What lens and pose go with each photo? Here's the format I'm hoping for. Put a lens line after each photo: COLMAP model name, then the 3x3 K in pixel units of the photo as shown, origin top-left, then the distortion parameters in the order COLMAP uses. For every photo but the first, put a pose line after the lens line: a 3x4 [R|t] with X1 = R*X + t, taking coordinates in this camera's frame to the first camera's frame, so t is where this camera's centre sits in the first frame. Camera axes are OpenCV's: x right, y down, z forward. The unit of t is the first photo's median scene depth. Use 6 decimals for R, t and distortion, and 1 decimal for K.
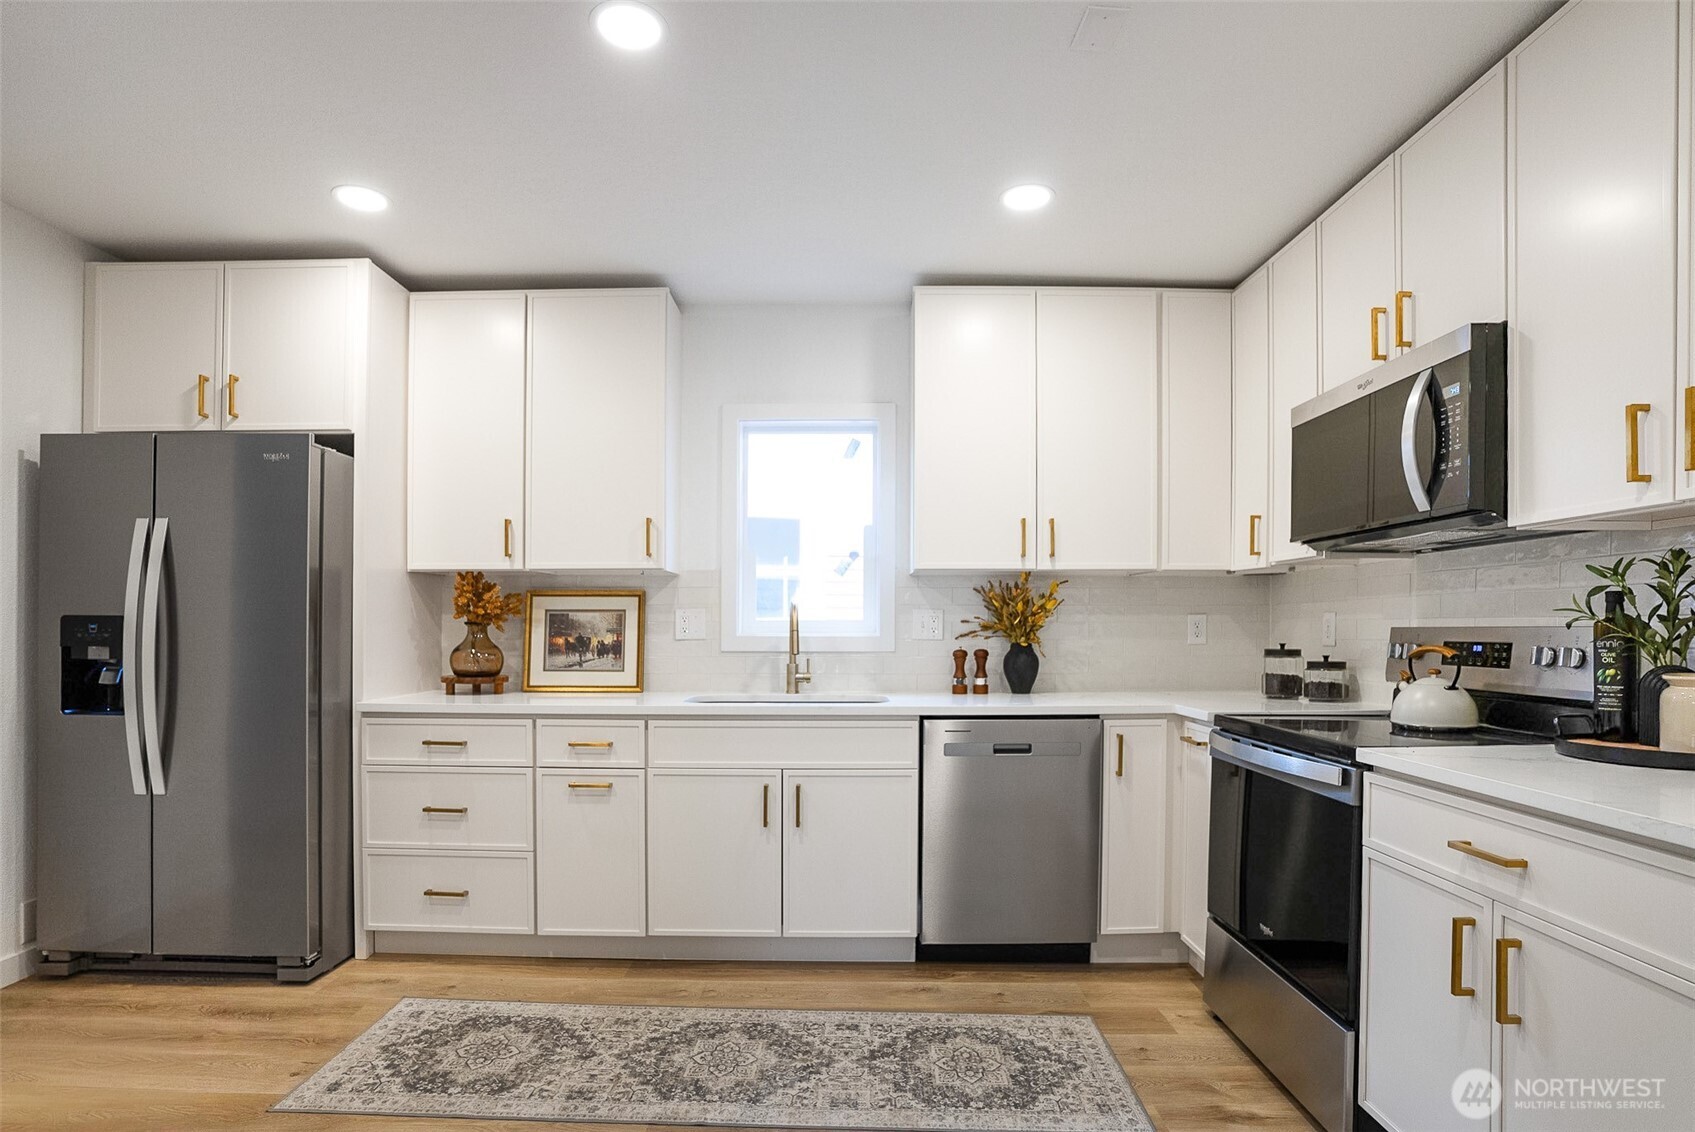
lens RADIAL K [[850.4, 0, 840.5], [0, 850.4, 562.4], [0, 0, 1]] dist [-0.079824, 0.041128]
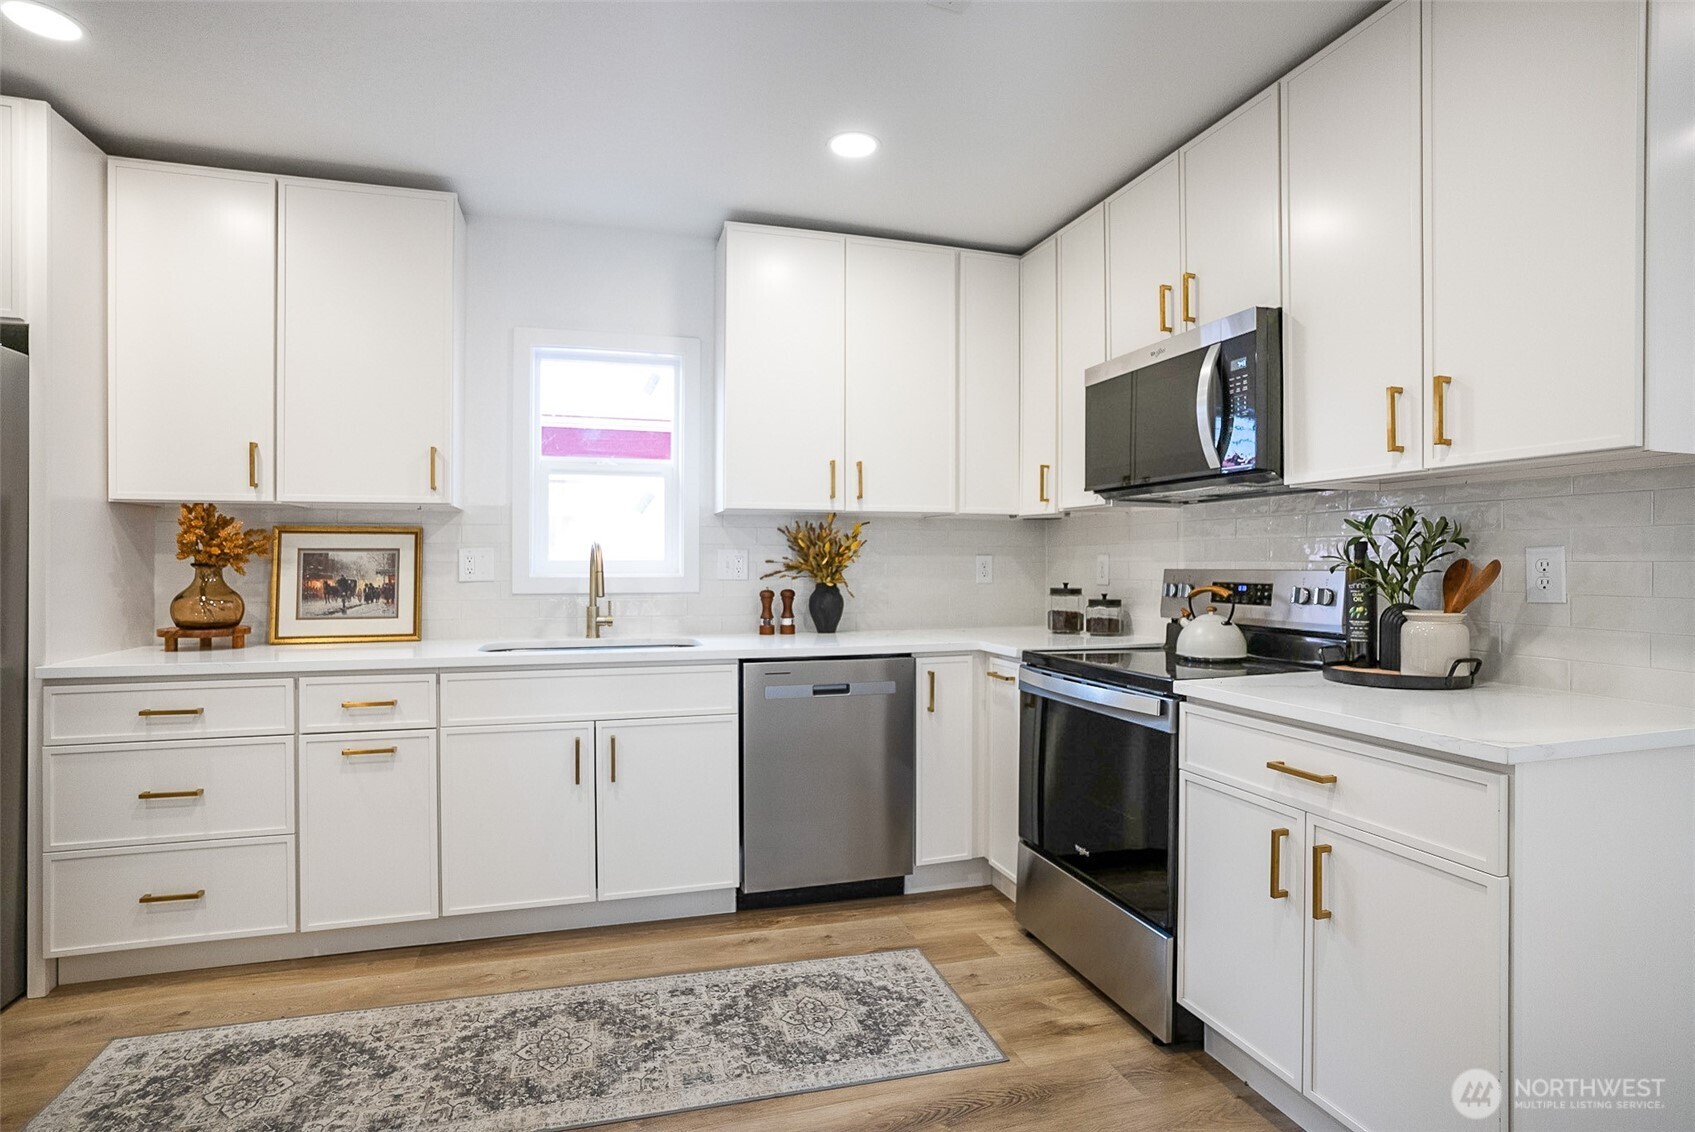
lens RADIAL K [[836.8, 0, 845.0], [0, 836.8, 503.3], [0, 0, 1]] dist [-0.055434, 0.024244]
pose [[0.956907, 0.018767, 0.289788, -0.088484], [-0.020405, 0.999788, 0.002631, -0.005705], [-0.289678, -0.008430, 0.957087, 0.049059]]
